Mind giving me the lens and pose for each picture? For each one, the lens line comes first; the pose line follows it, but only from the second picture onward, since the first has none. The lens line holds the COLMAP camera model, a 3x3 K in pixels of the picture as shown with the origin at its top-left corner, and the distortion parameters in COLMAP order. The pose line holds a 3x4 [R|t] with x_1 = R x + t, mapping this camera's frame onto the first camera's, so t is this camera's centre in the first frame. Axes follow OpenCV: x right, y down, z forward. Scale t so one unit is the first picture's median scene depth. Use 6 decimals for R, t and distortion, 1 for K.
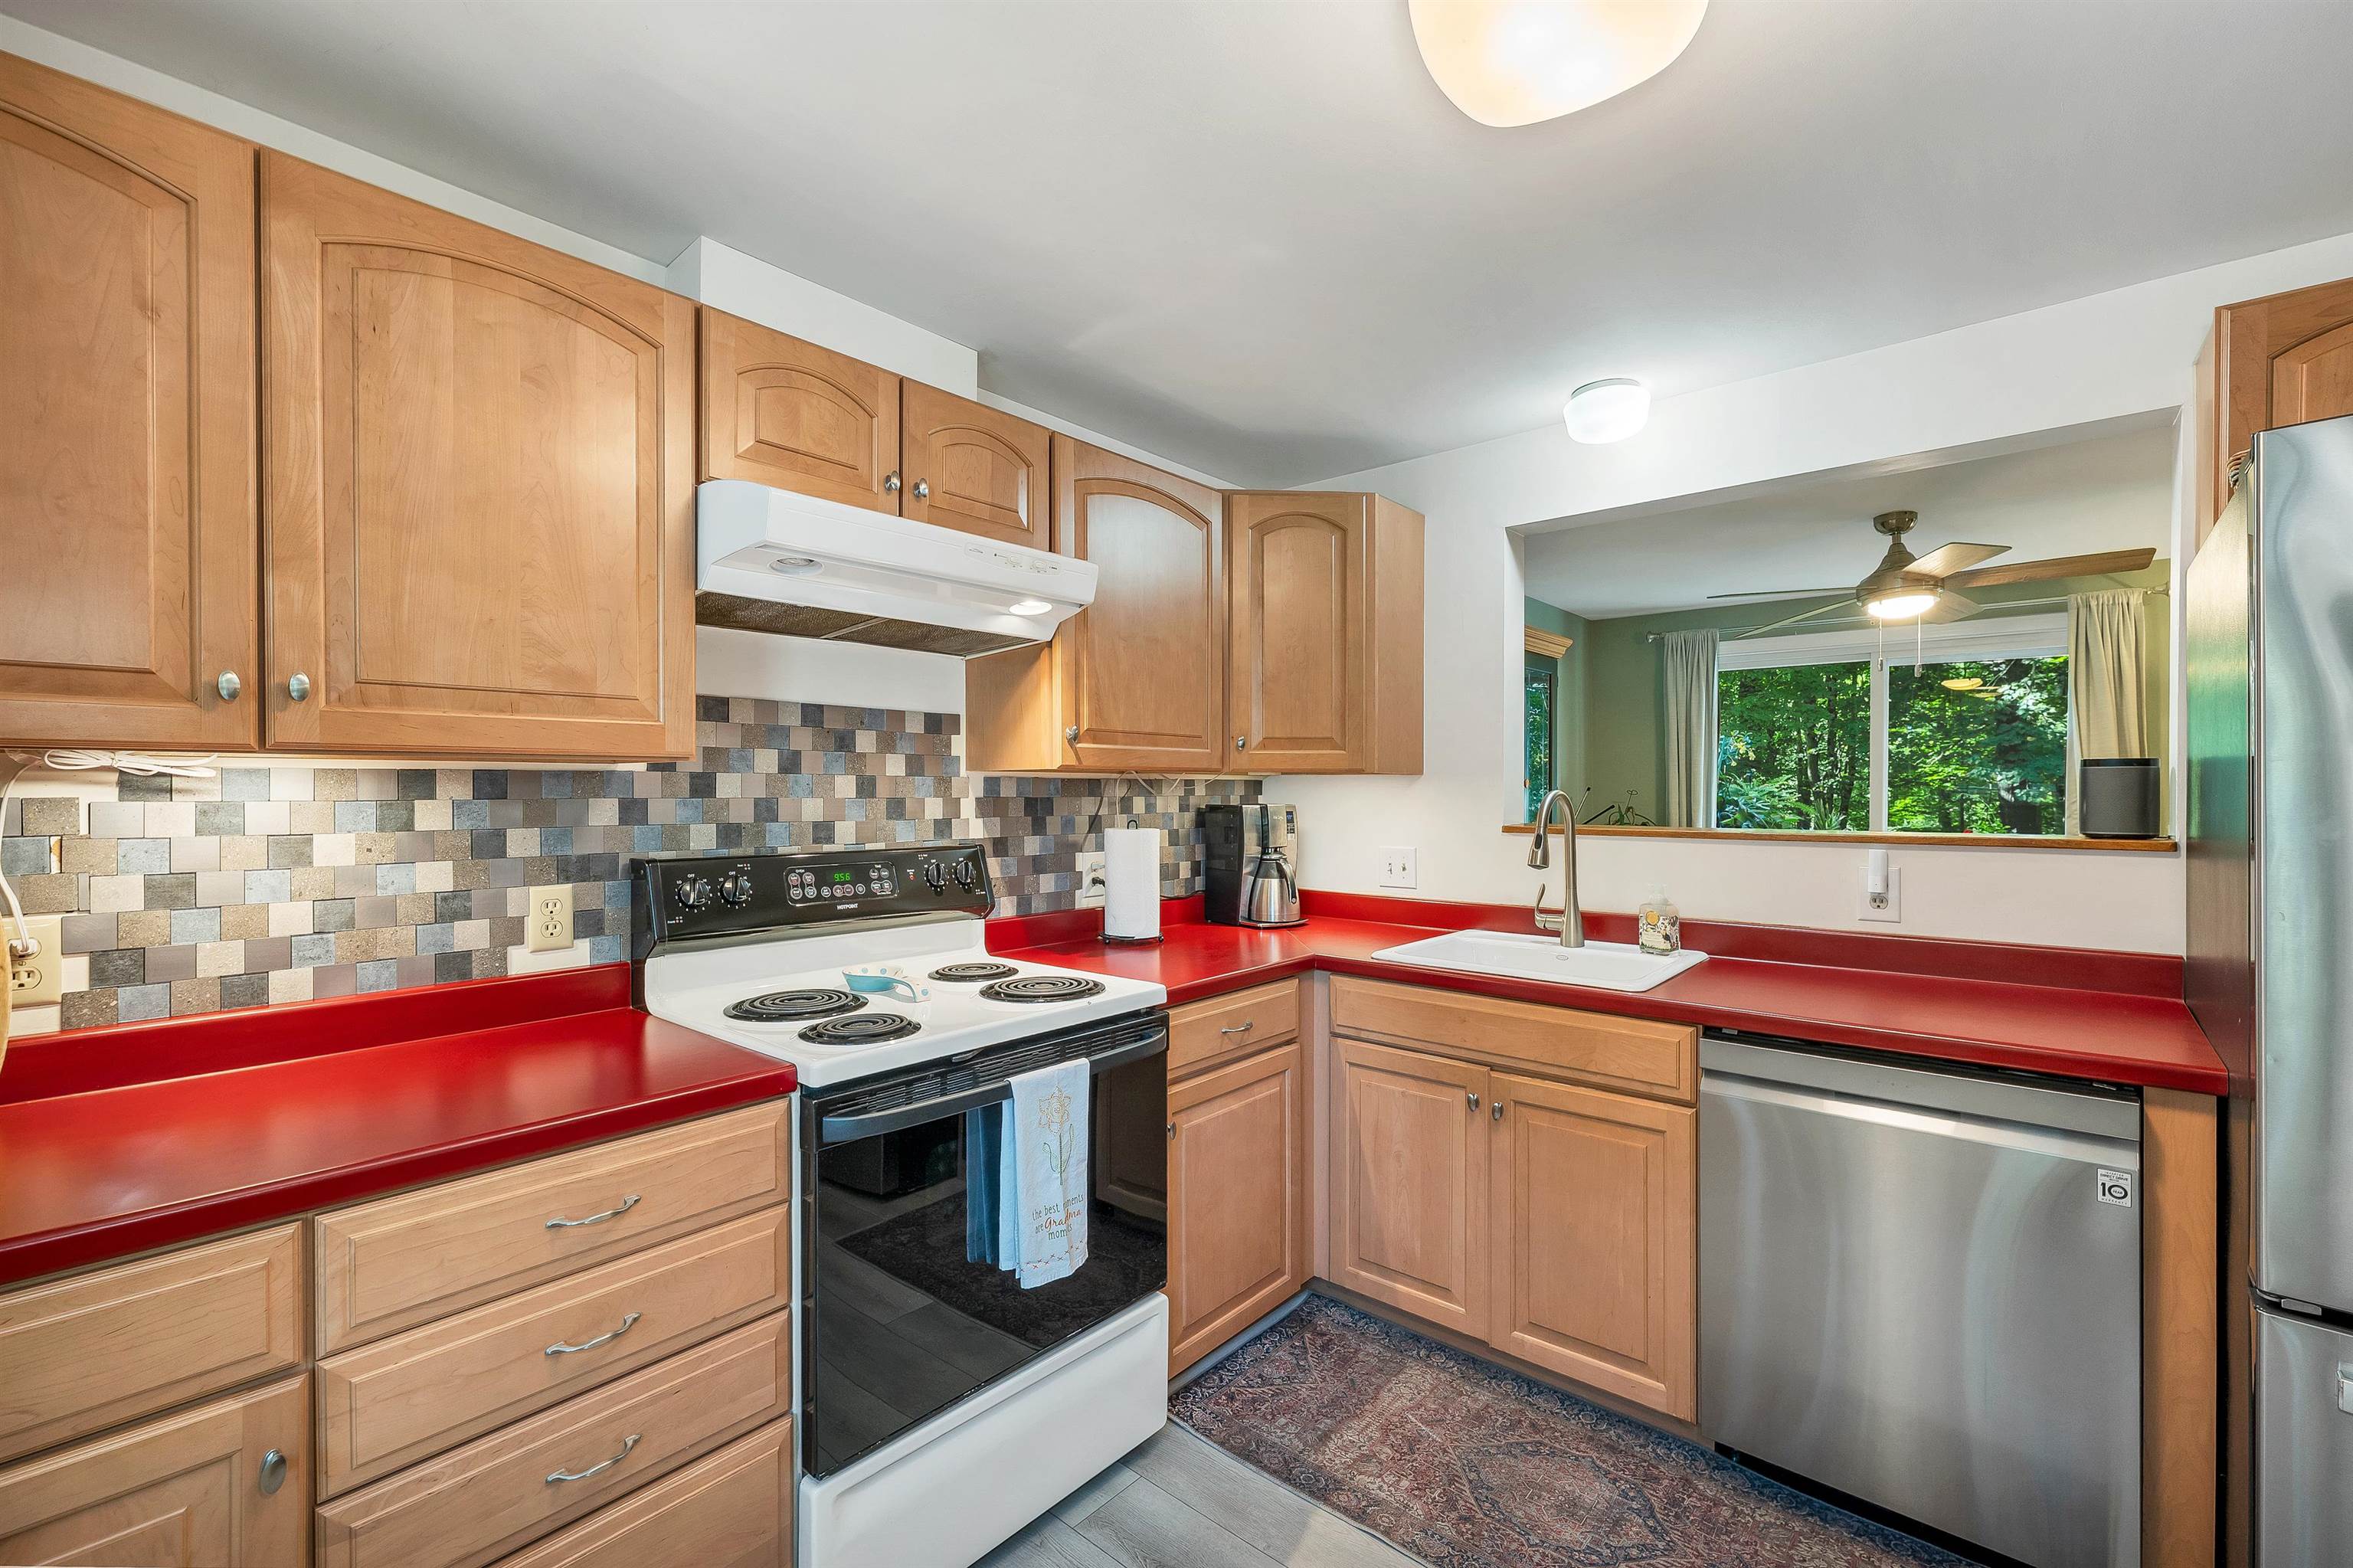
lens RADIAL K [[999.8, 0, 1194.6], [0, 999.8, 792.6], [0, 0, 1]] dist [0.001520, 0.000223]
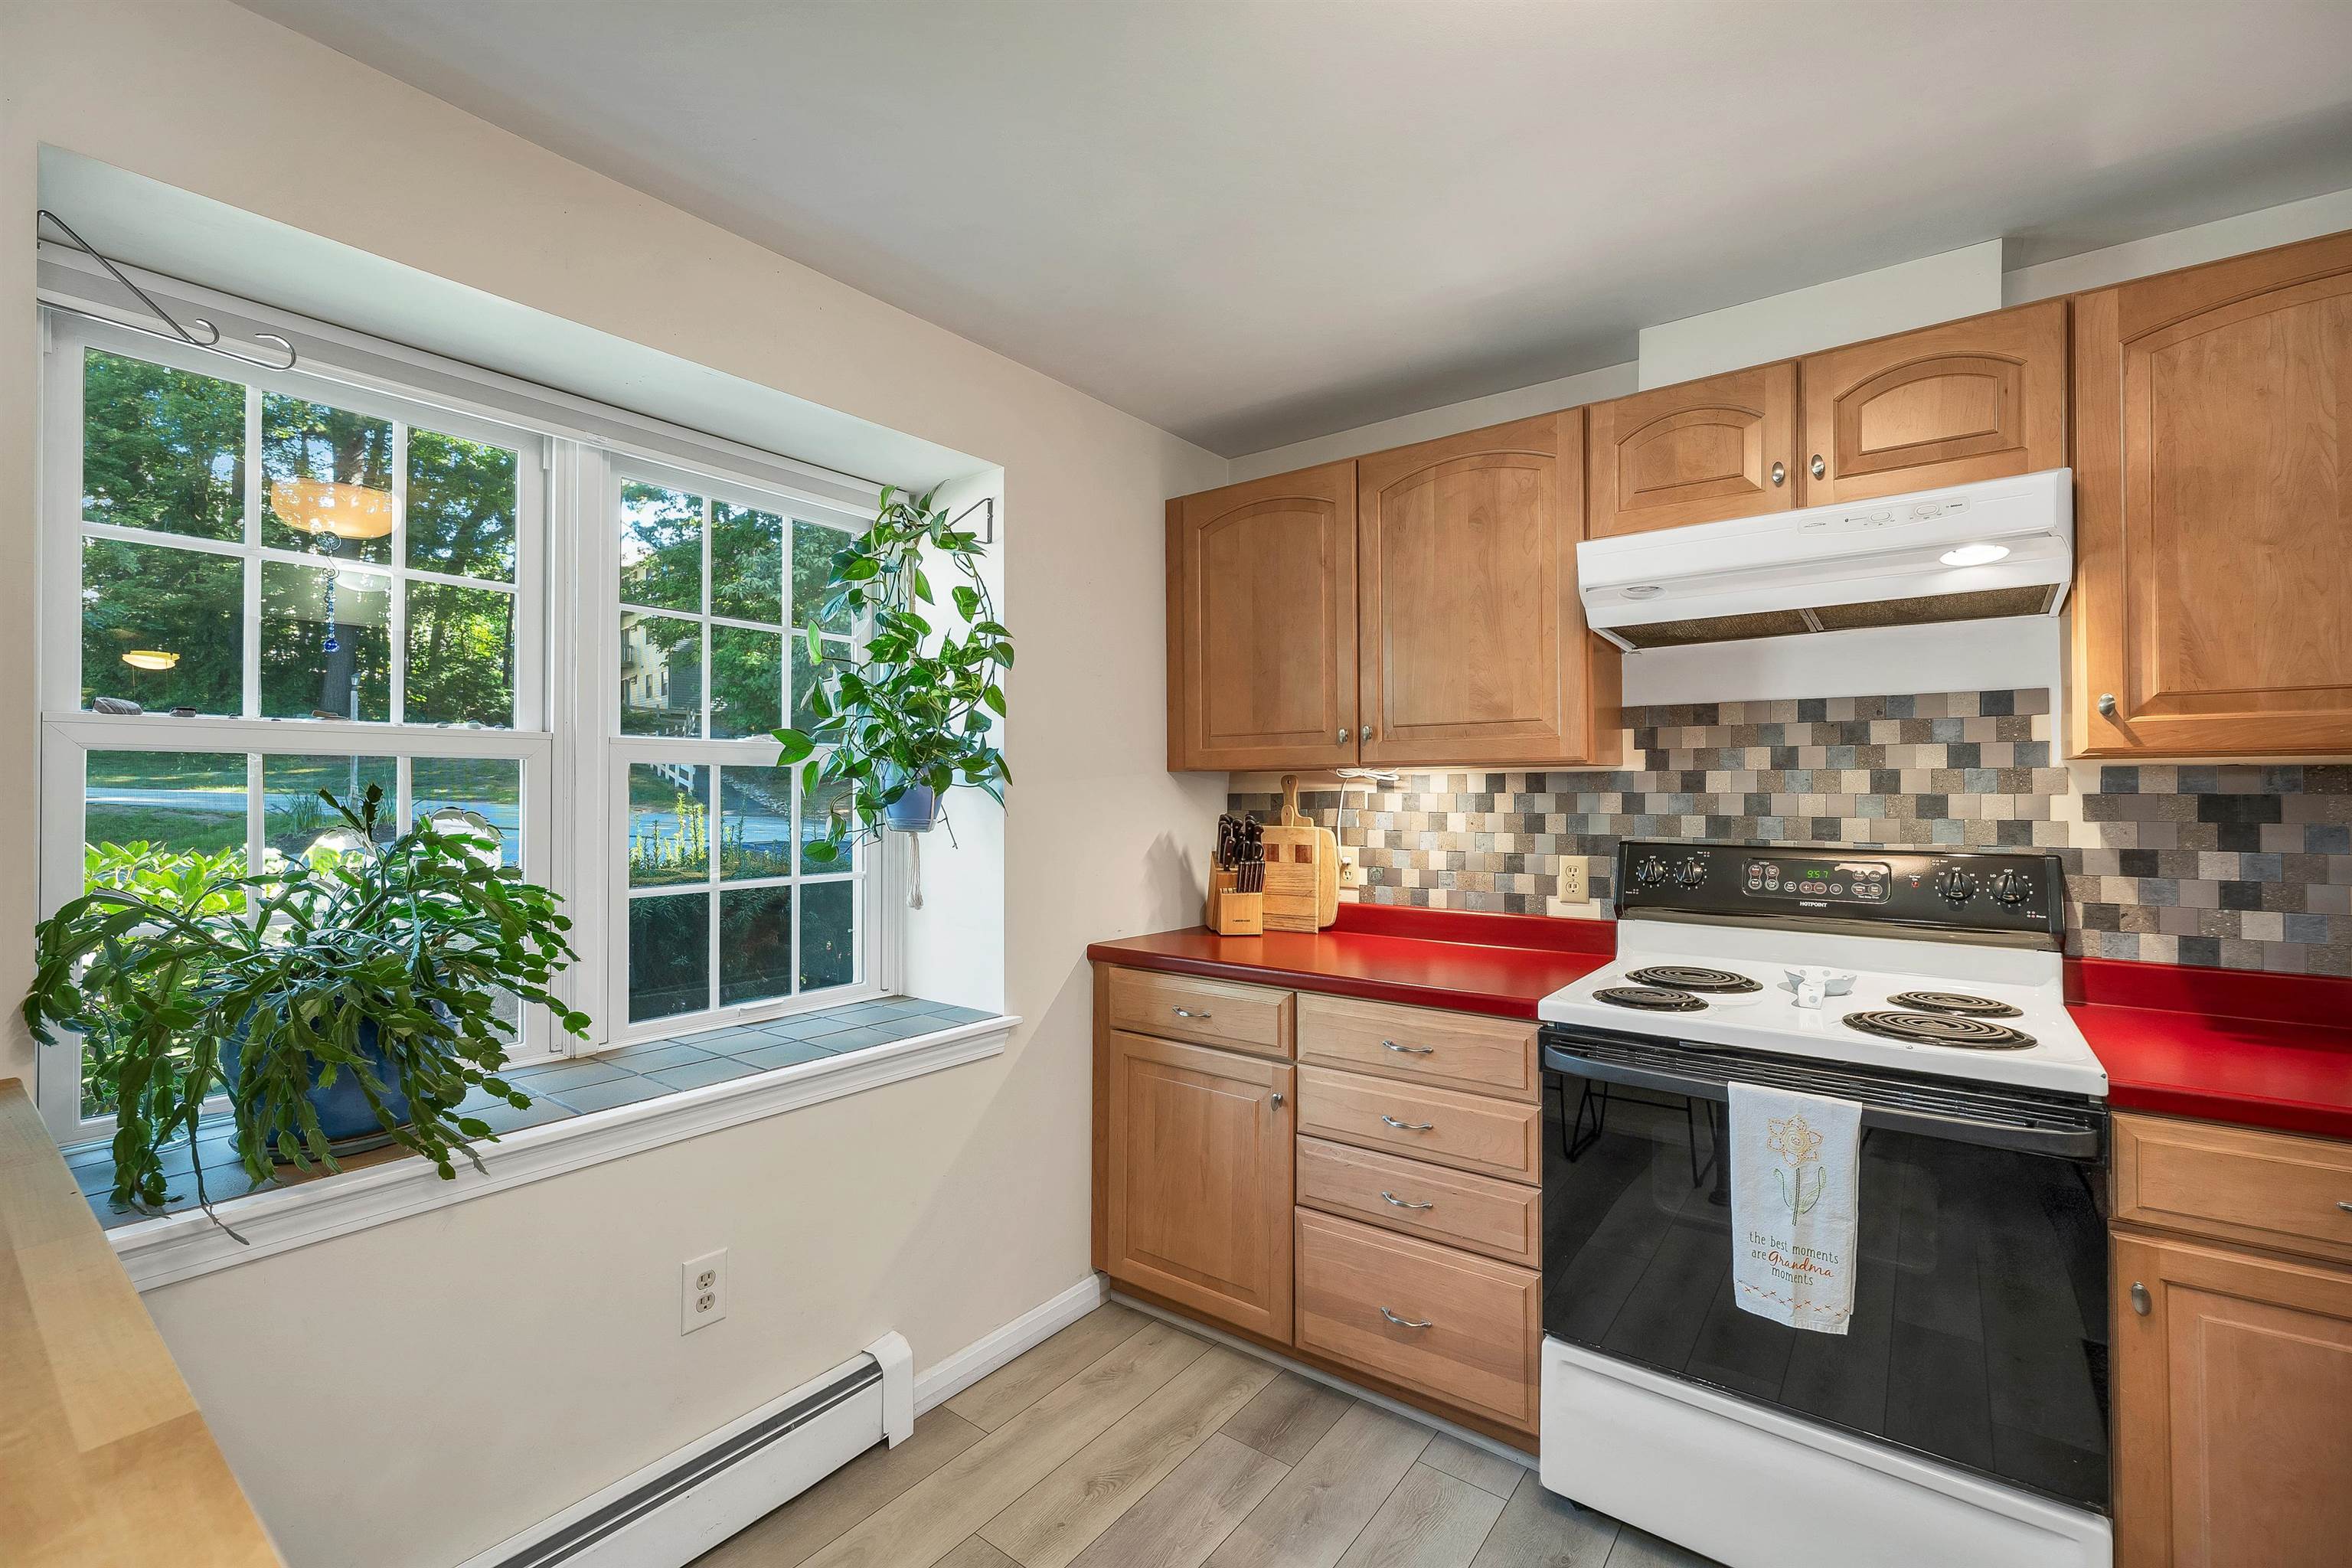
lens RADIAL K [[982.7, 0, 1177.7], [0, 982.7, 784.6], [0, 0, 1]] dist [0.001247, -0.000026]
pose [[0.066623, -0.004823, -0.997767, 0.625824], [0.000178, 0.999988, -0.004822, 0.001304], [0.997778, 0.000144, 0.066623, 0.344429]]
